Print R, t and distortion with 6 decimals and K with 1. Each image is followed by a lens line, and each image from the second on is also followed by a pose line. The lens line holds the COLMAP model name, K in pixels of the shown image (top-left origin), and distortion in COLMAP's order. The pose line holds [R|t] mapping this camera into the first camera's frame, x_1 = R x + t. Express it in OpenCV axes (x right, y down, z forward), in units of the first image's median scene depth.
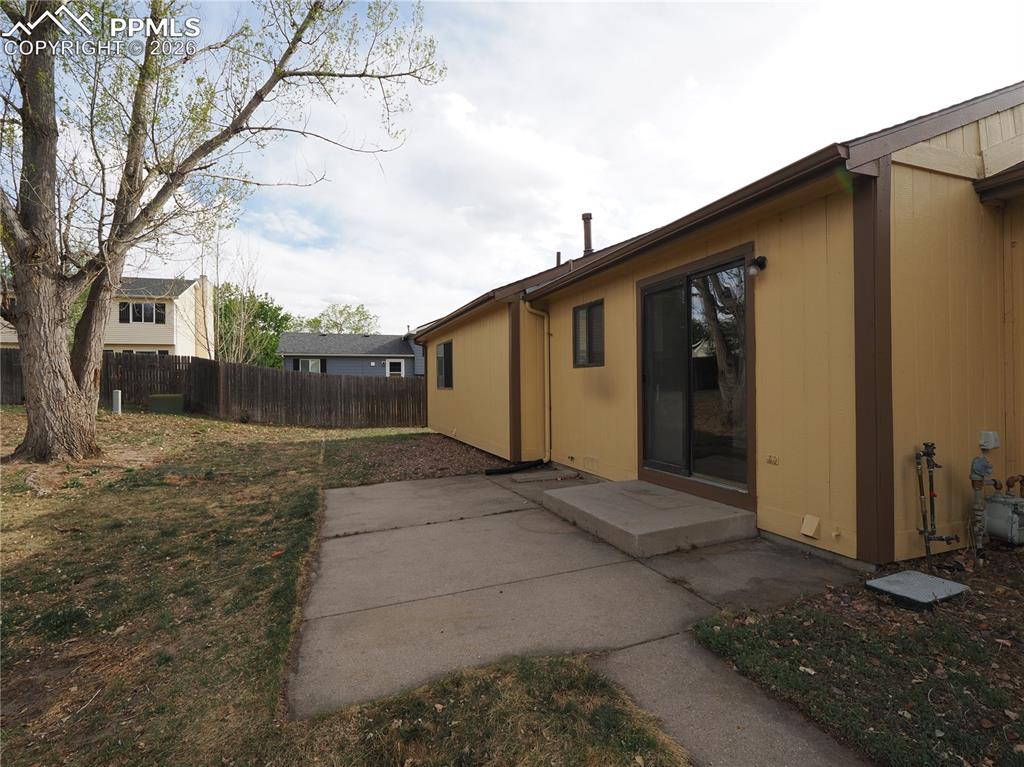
lens RADIAL K [[501.3, 0, 513.6], [0, 501.3, 385.3], [0, 0, 1]] dist [-0.008963, -0.000581]
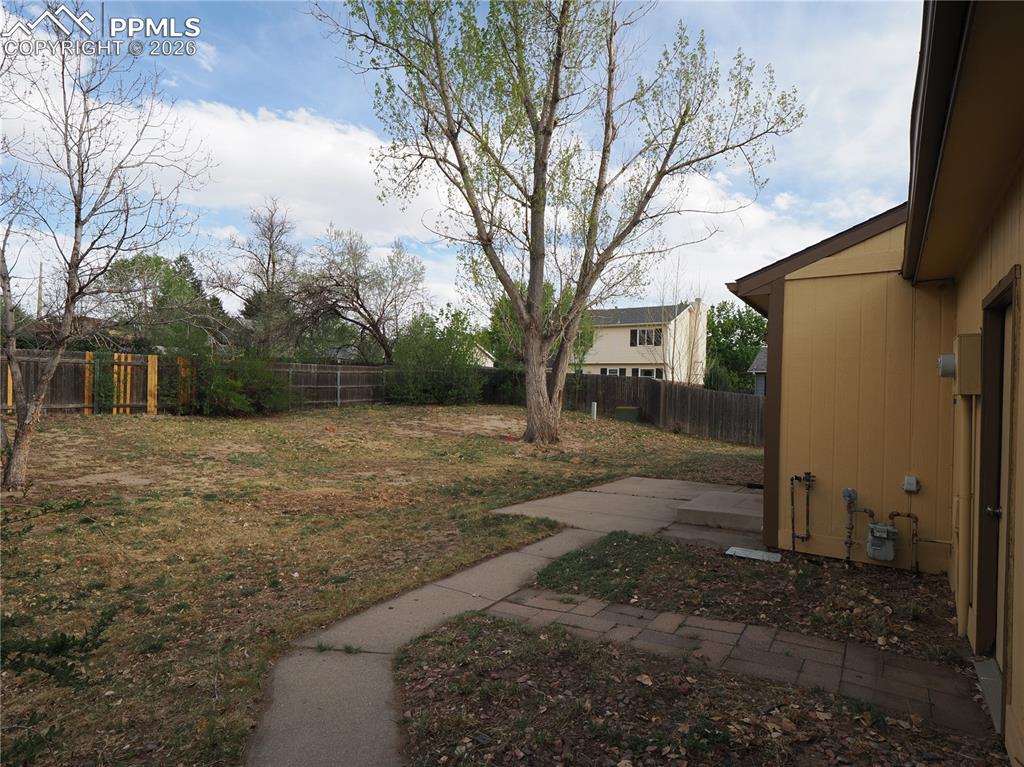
lens RADIAL K [[586.4, 0, 514.2], [0, 586.4, 386.8], [0, 0, 1]] dist [-0.000819, 0.000189]
pose [[0.588323, 0.018887, -0.808406, 1.014791], [-0.035084, 0.999382, -0.002185, -0.056359], [0.807865, 0.029648, 0.588622, -0.410782]]
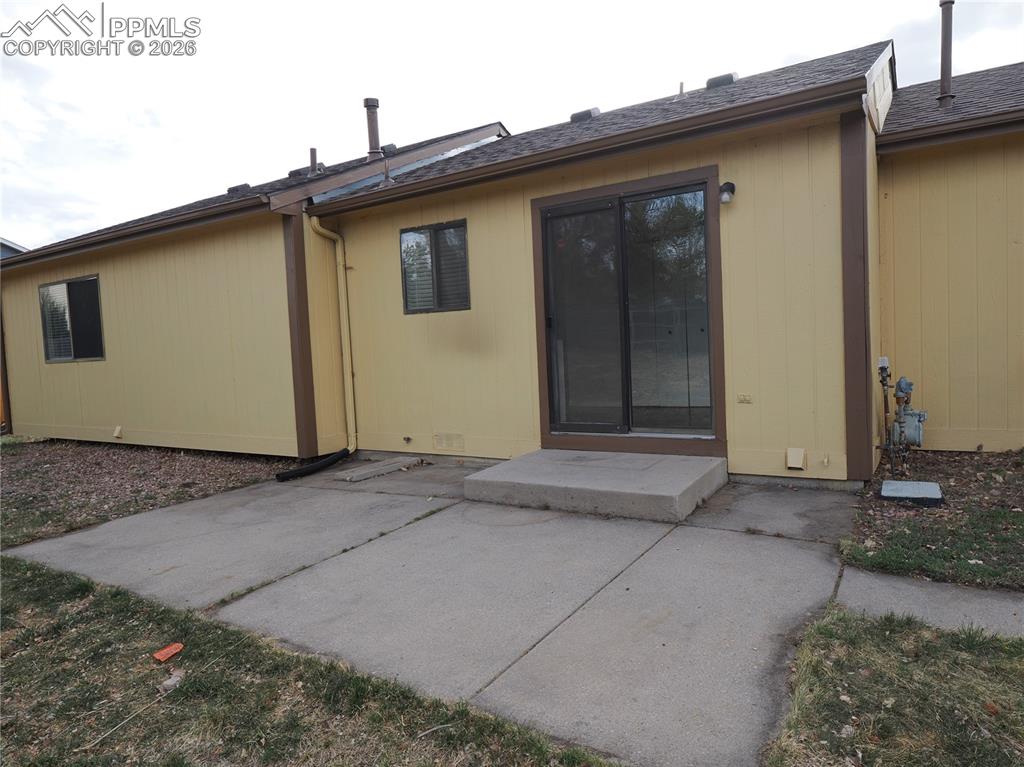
lens RADIAL K [[669.9, 0, 511.1], [0, 669.9, 384.0], [0, 0, 1]] dist [-0.001133, 0.006164]
pose [[0.797935, -0.061950, 0.599551, -0.444715], [0.038000, 0.997896, 0.052536, 0.026481], [-0.601544, -0.019137, 0.798610, 0.180382]]
